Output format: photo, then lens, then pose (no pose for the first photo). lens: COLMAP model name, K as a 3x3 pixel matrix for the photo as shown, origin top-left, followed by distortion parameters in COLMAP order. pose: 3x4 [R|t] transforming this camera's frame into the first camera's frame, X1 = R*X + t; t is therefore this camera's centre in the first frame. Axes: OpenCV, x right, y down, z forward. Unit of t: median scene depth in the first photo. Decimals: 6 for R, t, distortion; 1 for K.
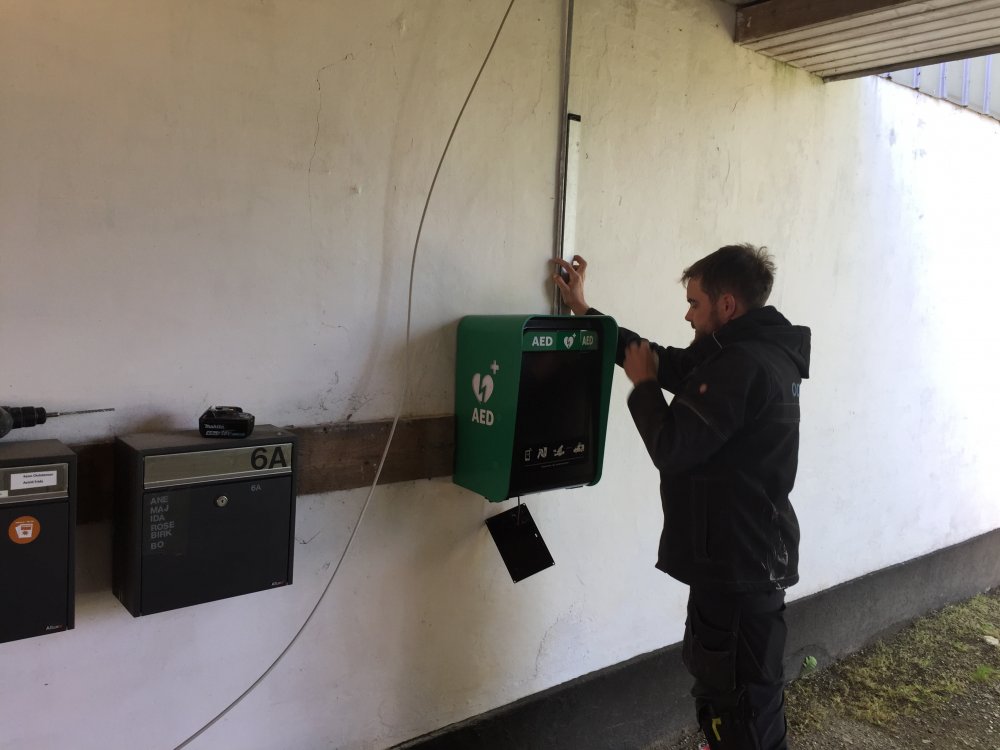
lens RADIAL K [[823.1, 0, 500.0], [0, 823.1, 375.0], [0, 0, 1]] dist [0.000068, -0.000617]
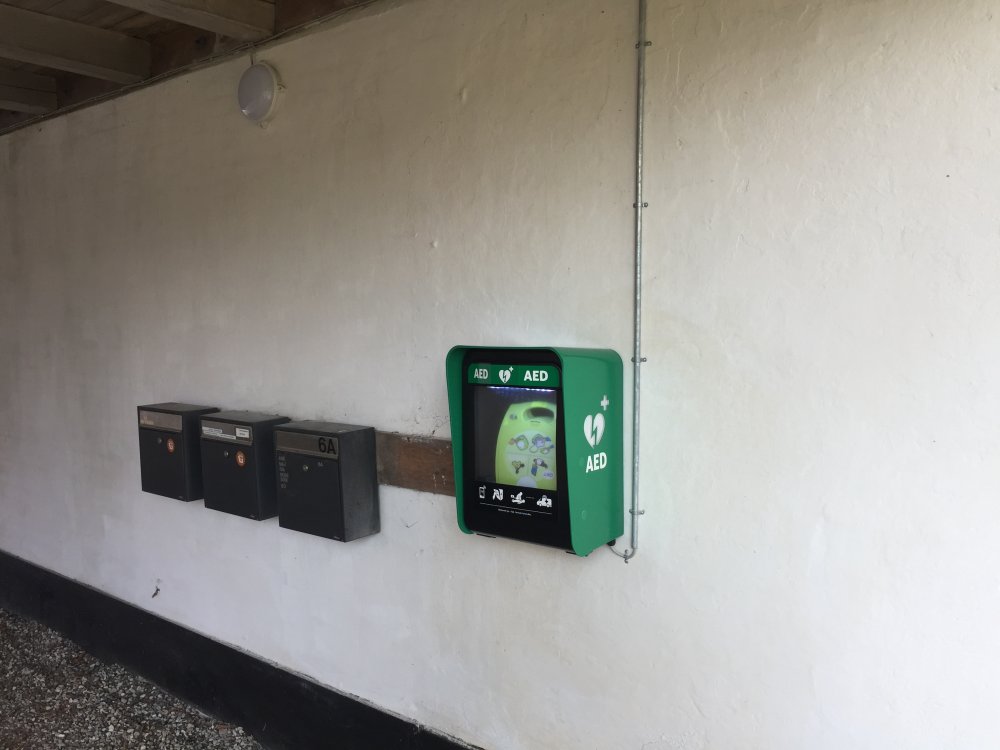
lens RADIAL K [[853.0, 0, 500.0], [0, 853.0, 375.0], [0, 0, 1]] dist [-0.031525, 0.000438]
pose [[0.182896, 0.021542, -0.982896, 1.062729], [-0.081982, 0.996612, 0.006587, -0.049545], [0.979708, 0.079375, 0.184043, 0.868929]]
